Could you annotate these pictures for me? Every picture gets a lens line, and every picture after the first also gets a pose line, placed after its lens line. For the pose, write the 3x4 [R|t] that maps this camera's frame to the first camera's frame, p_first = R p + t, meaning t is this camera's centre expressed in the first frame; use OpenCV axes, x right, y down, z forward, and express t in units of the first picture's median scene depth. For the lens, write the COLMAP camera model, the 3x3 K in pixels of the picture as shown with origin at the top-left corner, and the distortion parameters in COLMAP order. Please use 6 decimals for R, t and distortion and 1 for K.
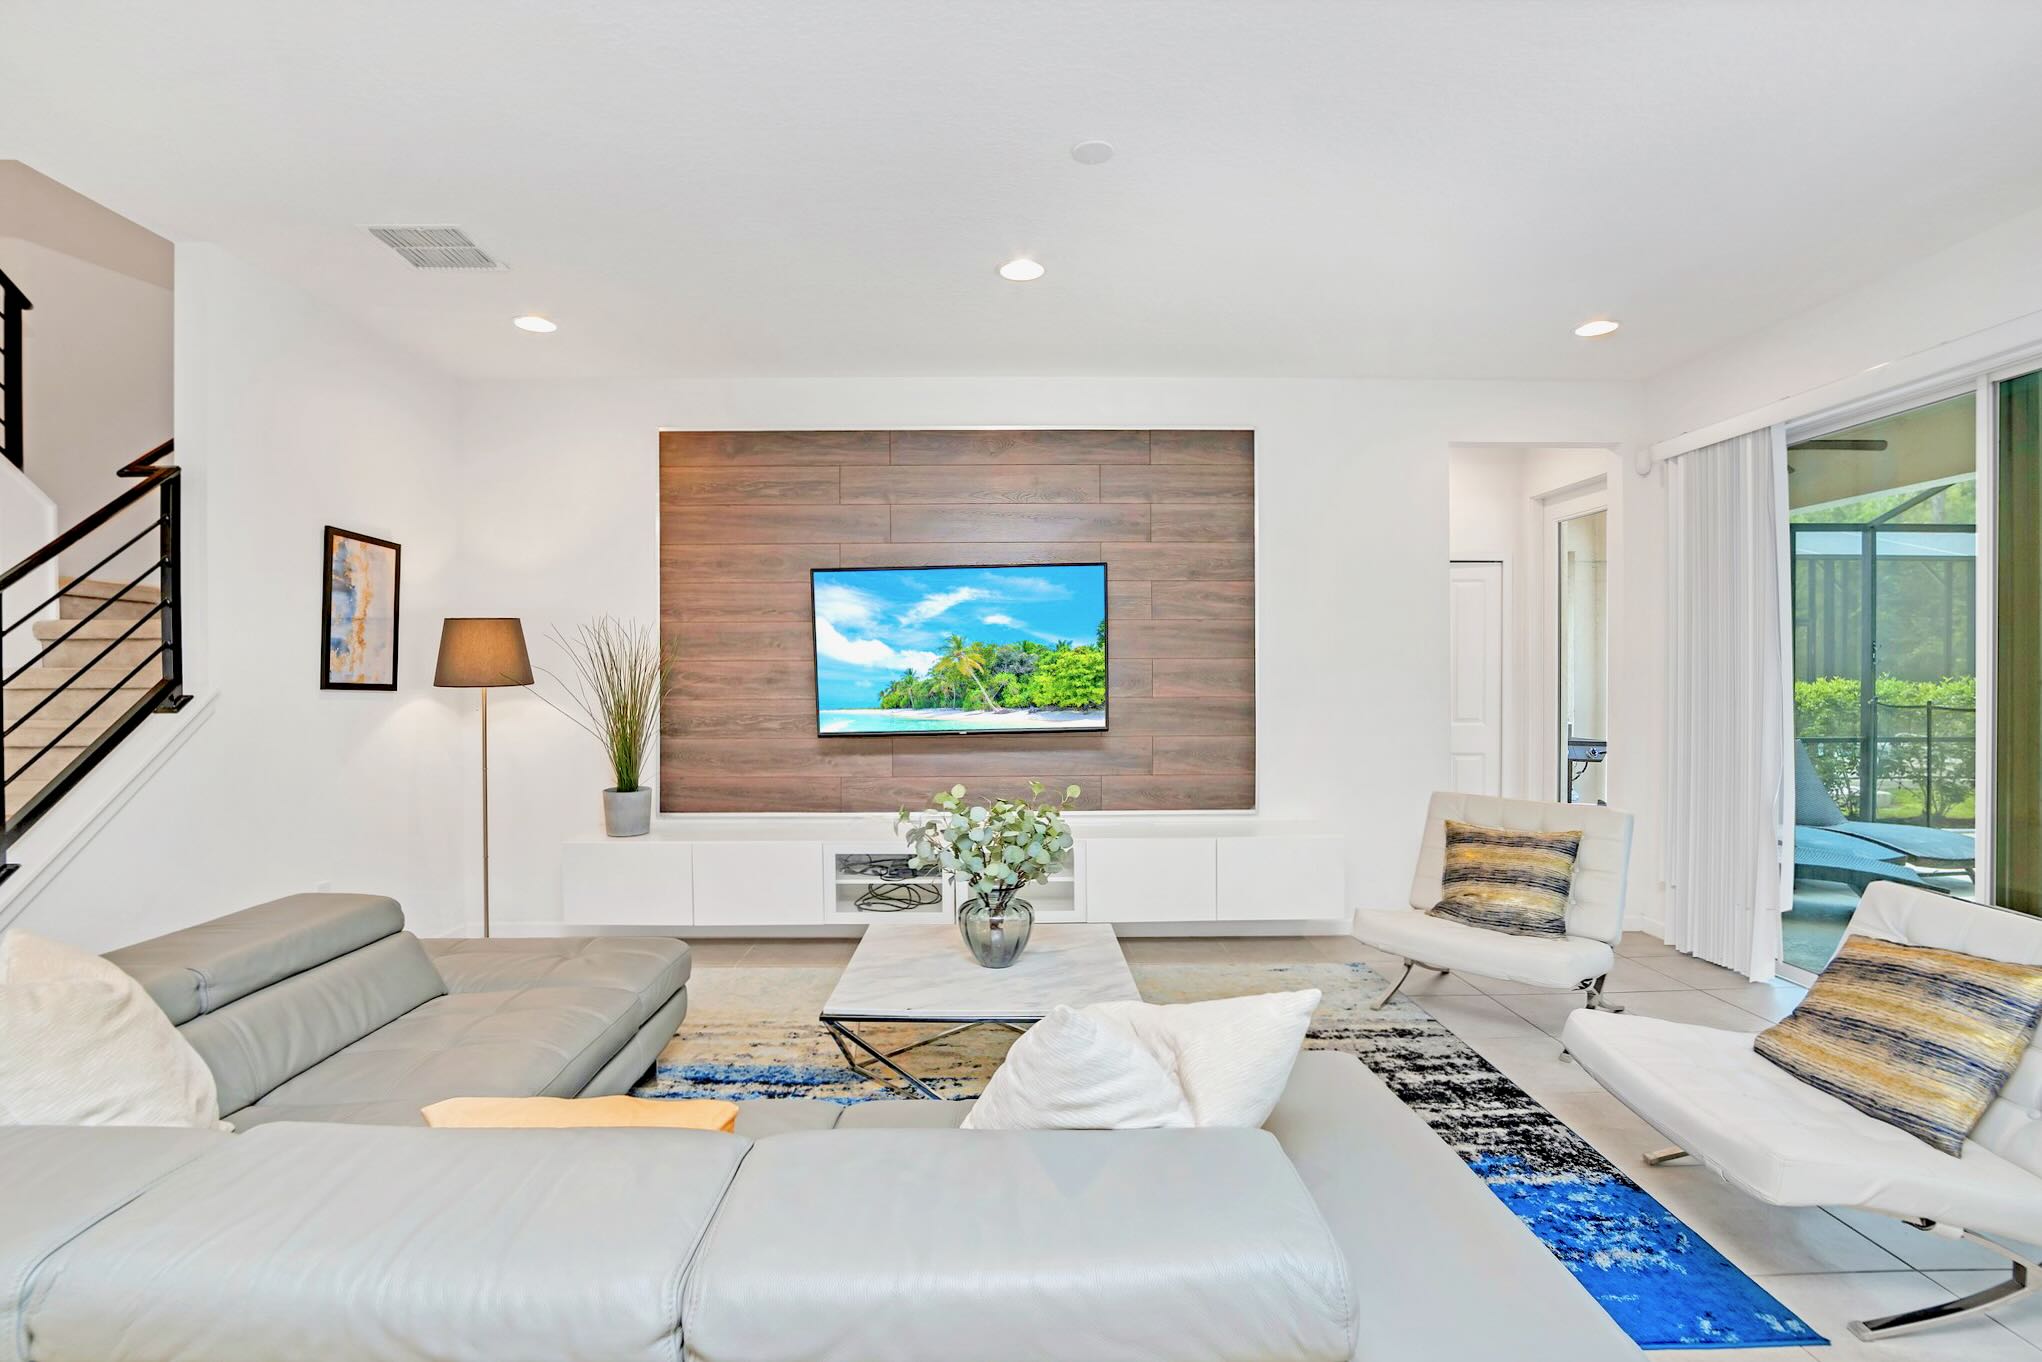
lens RADIAL K [[939.2, 0, 1005.5], [0, 939.2, 684.2], [0, 0, 1]] dist [-0.040716, 0.007441]
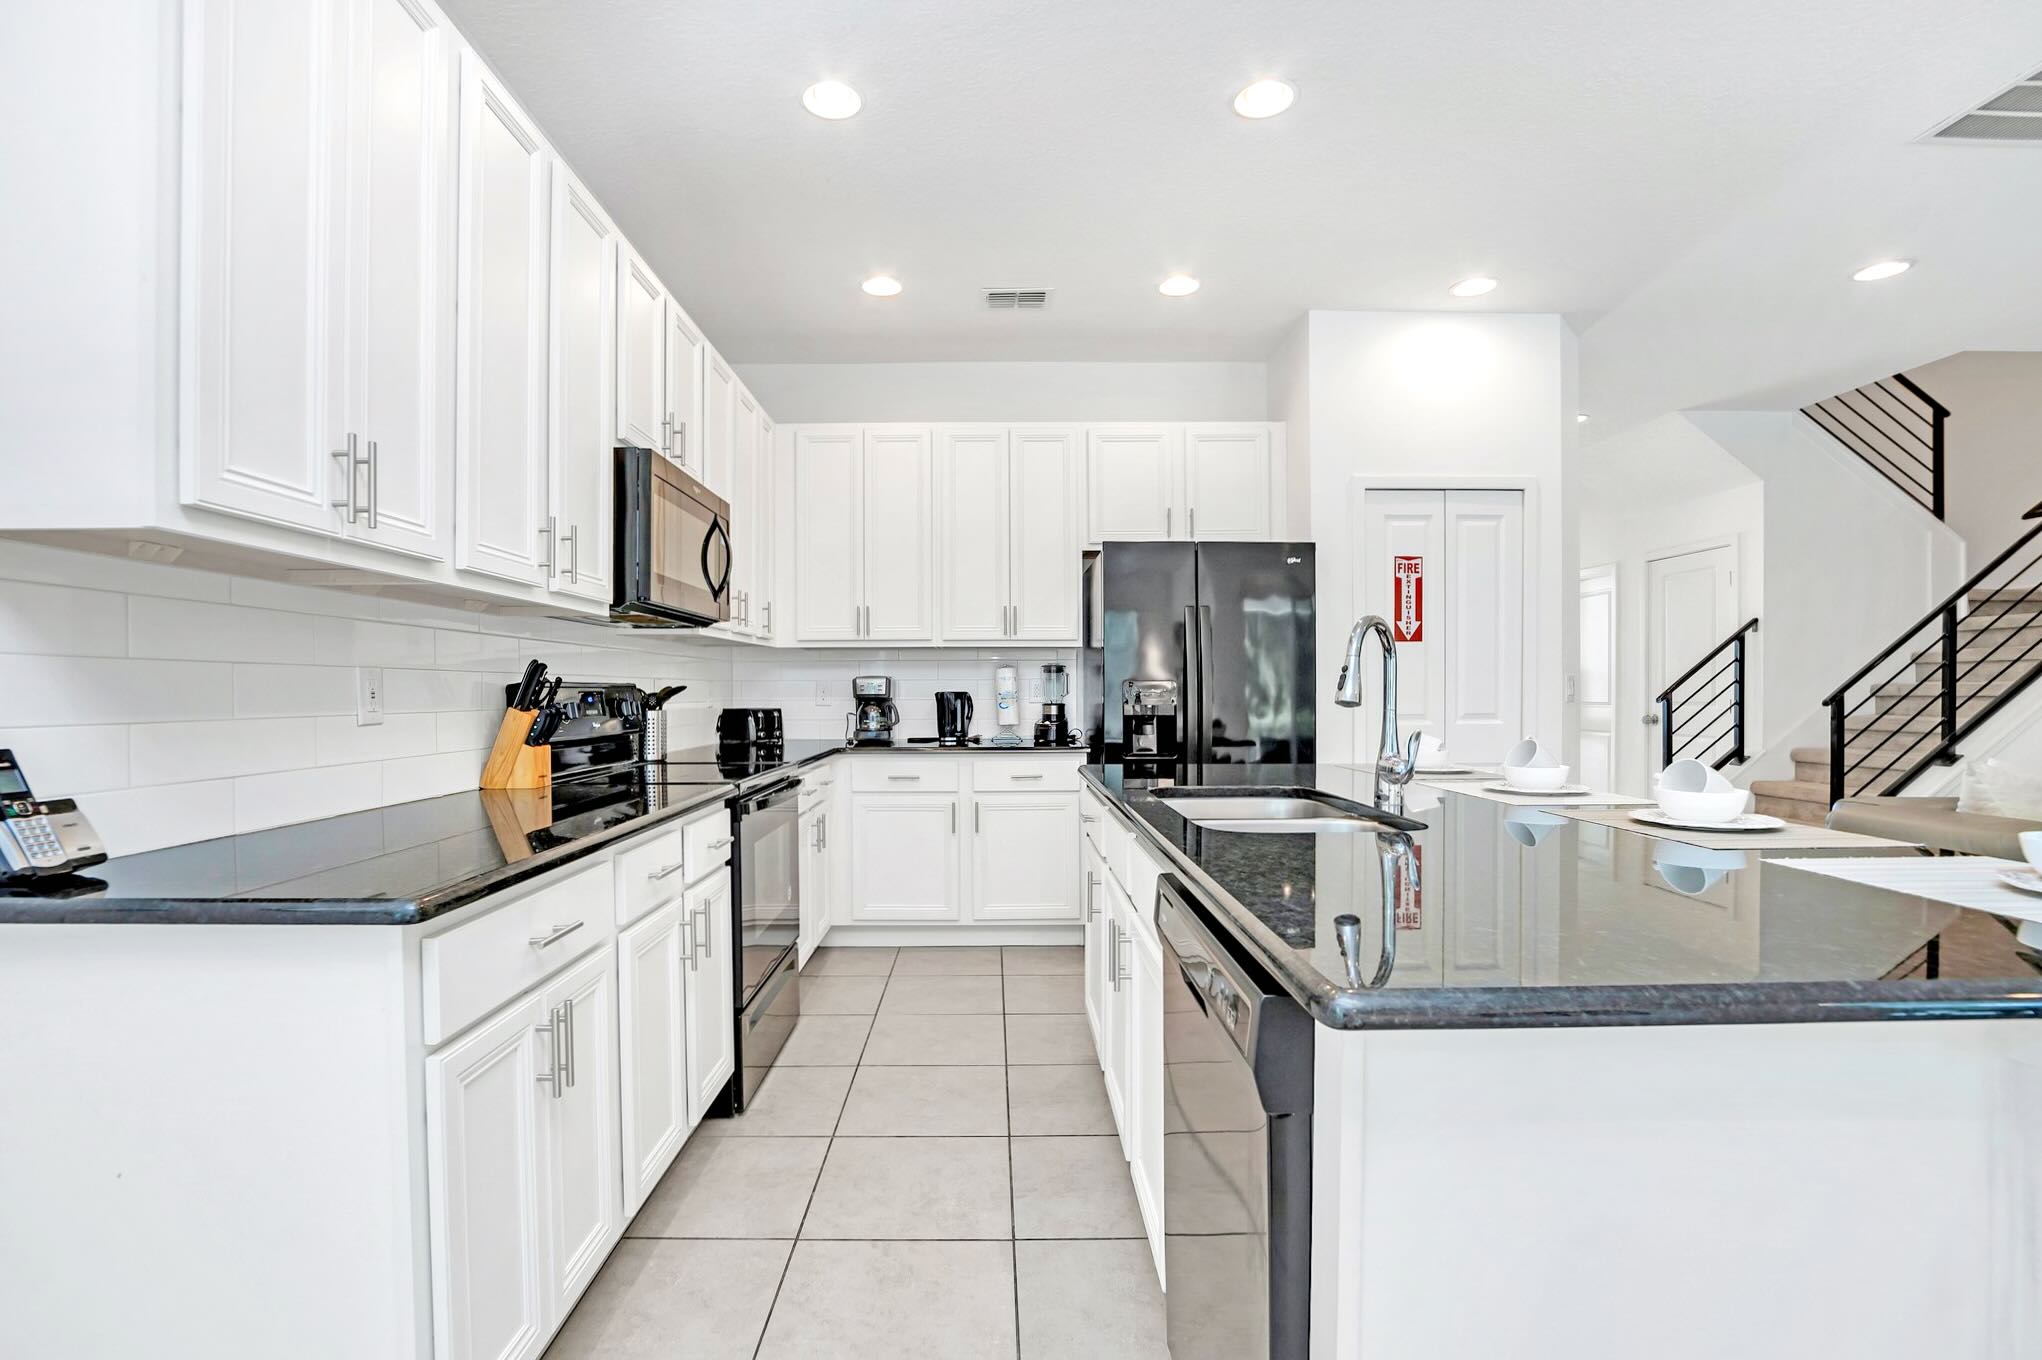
lens RADIAL K [[939.2, 0, 953.1], [0, 939.2, 707.7], [0, 0, 1]] dist [-0.040716, 0.007441]
pose [[-0.021022, 0.022444, -0.999527, 0.411459], [-0.006467, 0.999724, 0.022584, 0.045557], [0.999758, 0.006938, -0.020871, -0.548186]]
